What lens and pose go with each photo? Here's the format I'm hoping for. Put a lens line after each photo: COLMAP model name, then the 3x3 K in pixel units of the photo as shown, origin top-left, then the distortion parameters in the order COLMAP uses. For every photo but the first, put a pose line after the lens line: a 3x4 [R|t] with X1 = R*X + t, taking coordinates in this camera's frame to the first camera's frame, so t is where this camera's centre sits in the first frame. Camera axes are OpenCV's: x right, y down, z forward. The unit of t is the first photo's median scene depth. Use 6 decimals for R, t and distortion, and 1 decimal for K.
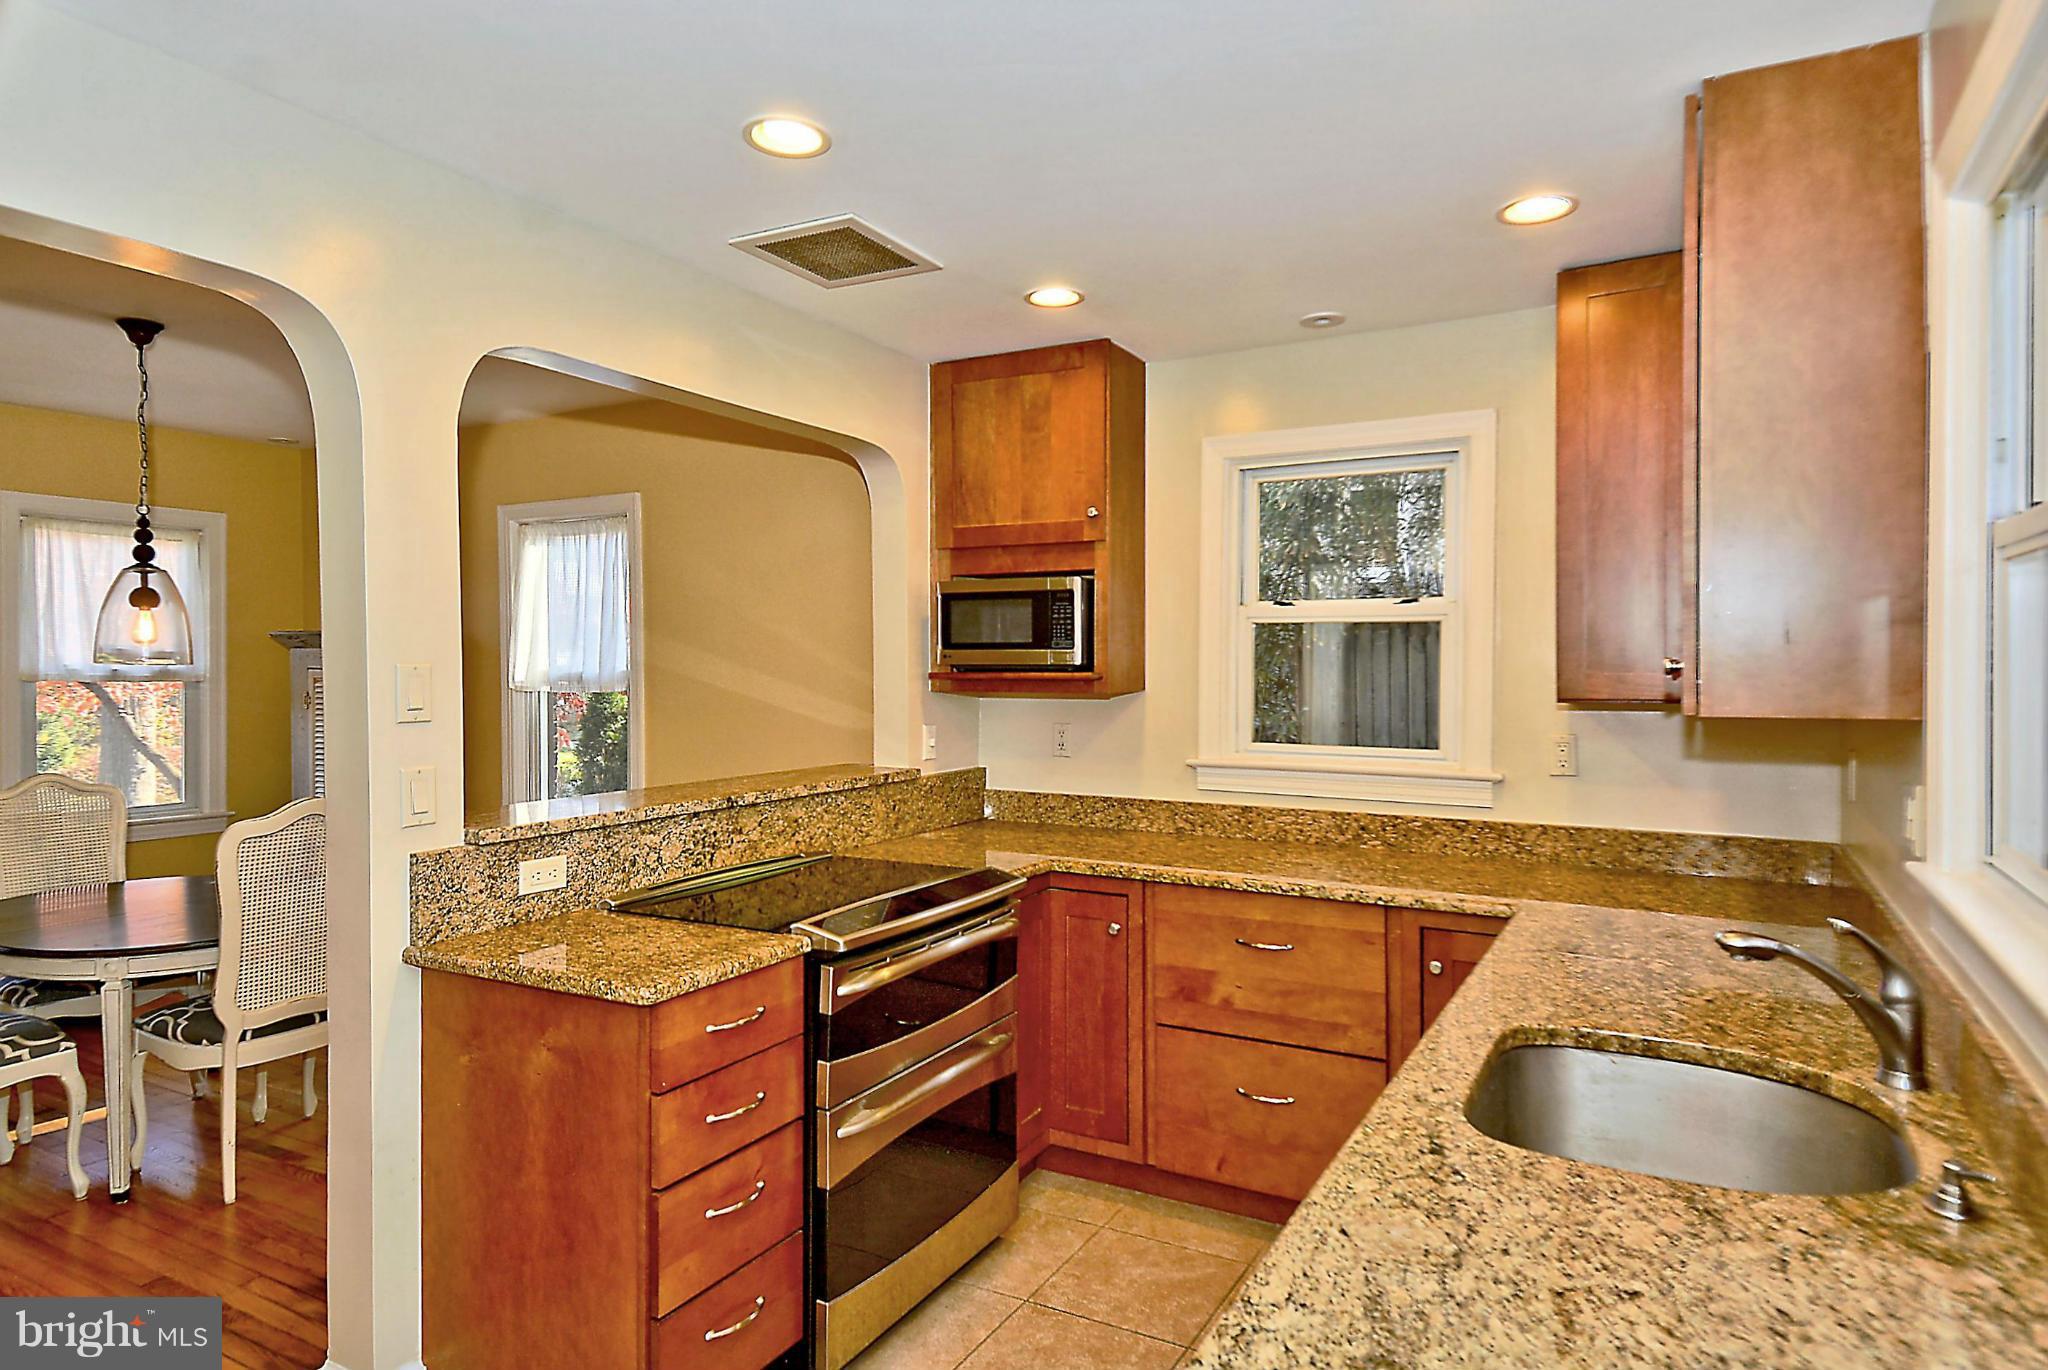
lens RADIAL K [[1209.8, 0, 1063.9], [0, 1209.8, 659.1], [0, 0, 1]] dist [0.087015, -0.065501]
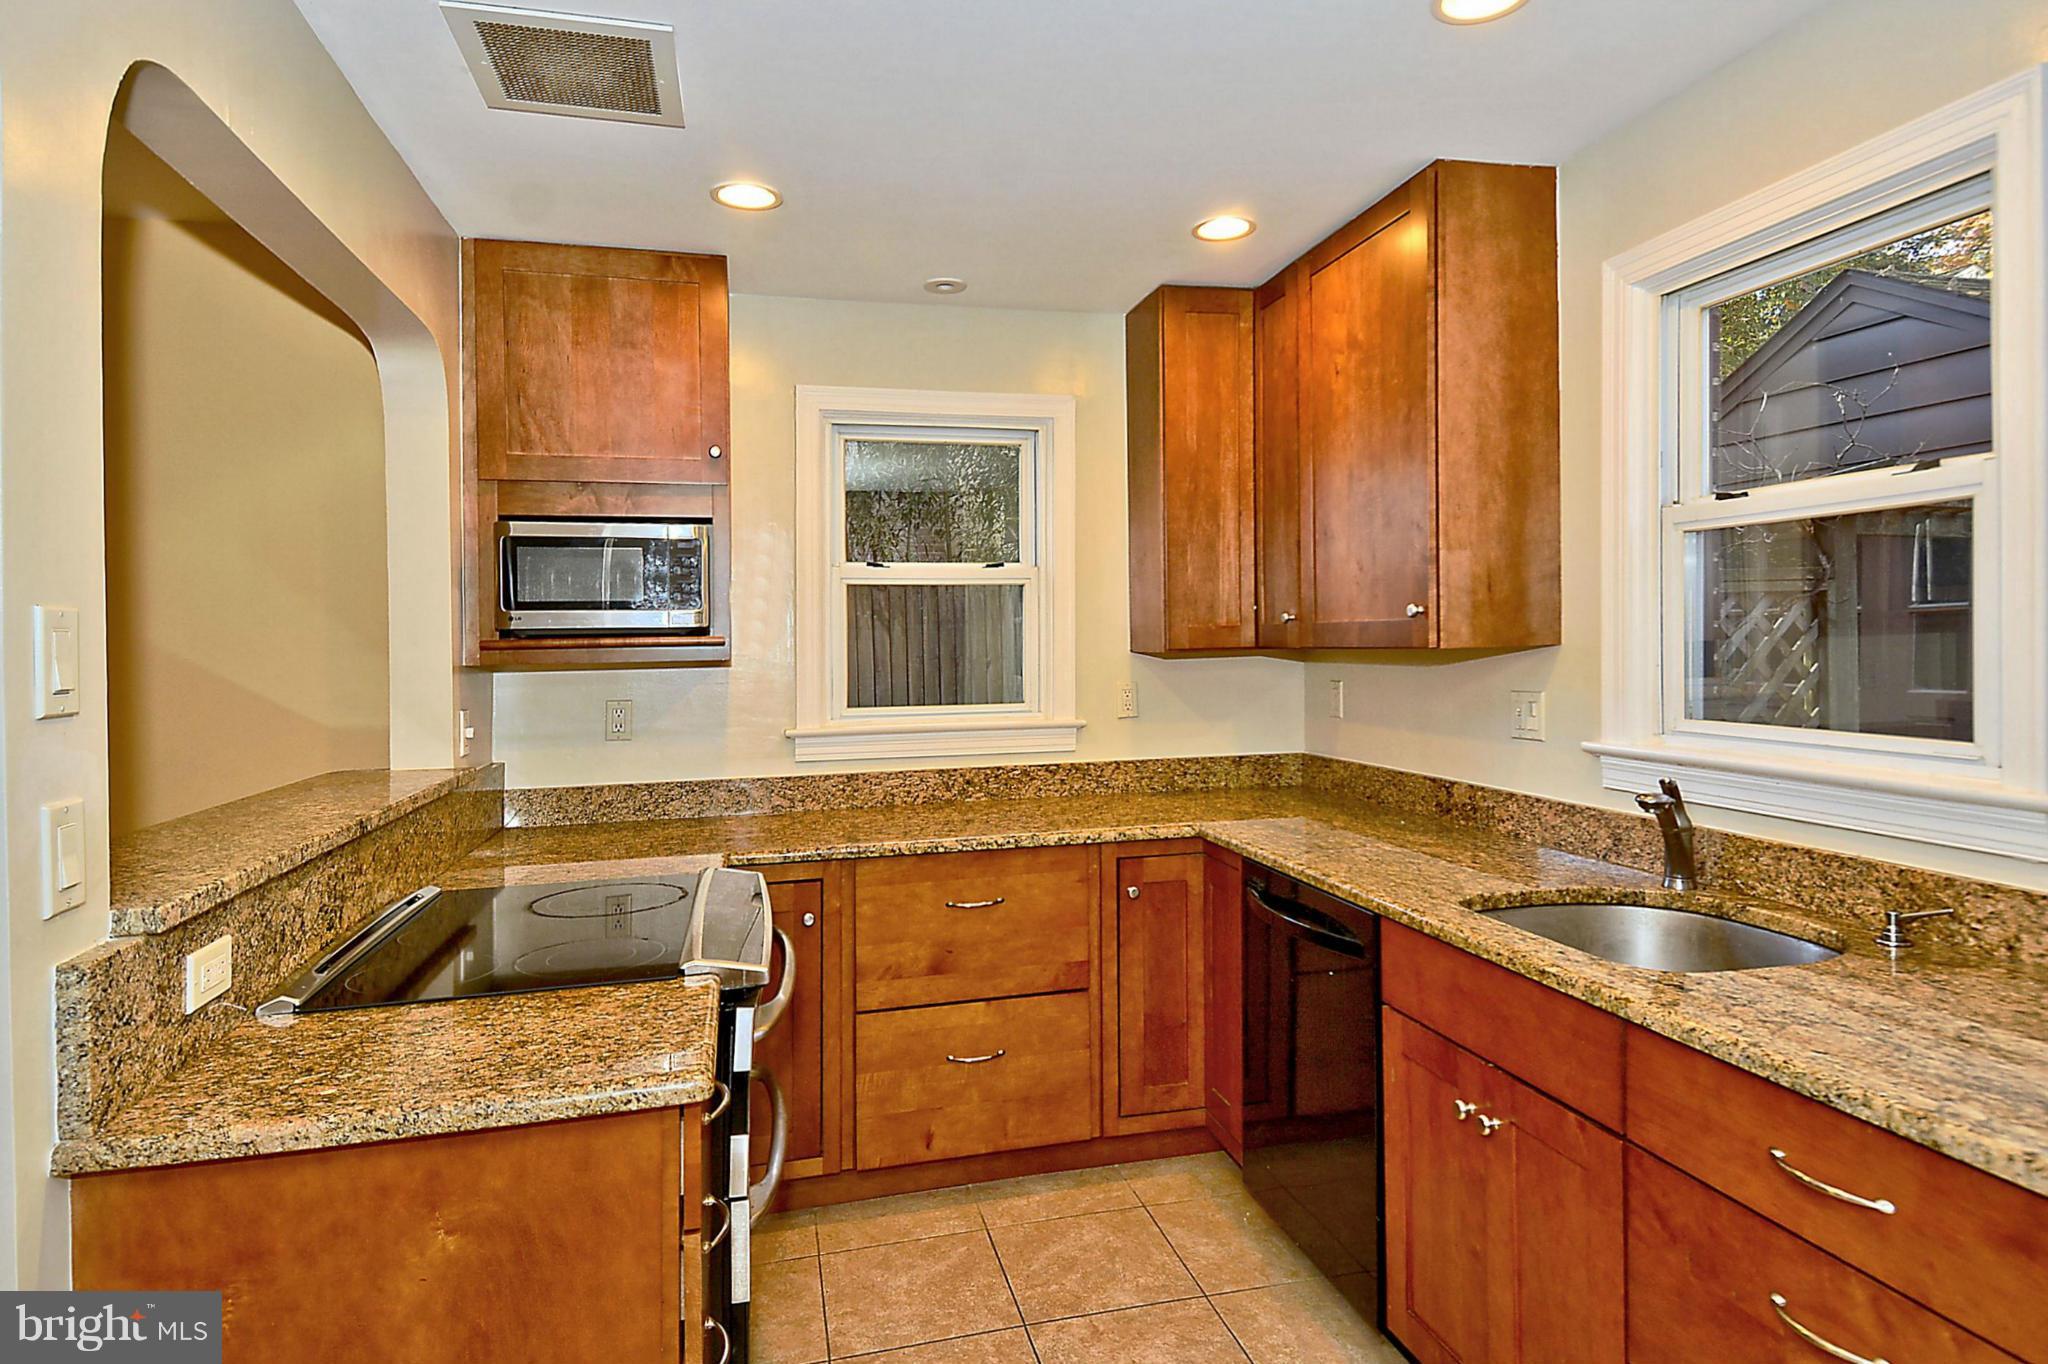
lens RADIAL K [[1168.1, 0, 1016.4], [0, 1168.1, 630.8], [0, 0, 1]] dist [0.082306, -0.060481]
pose [[0.729854, -0.007769, 0.683559, -0.467872], [0.018544, 0.999792, -0.008437, 0.021850], [-0.683352, 0.018834, 0.729846, 0.279989]]
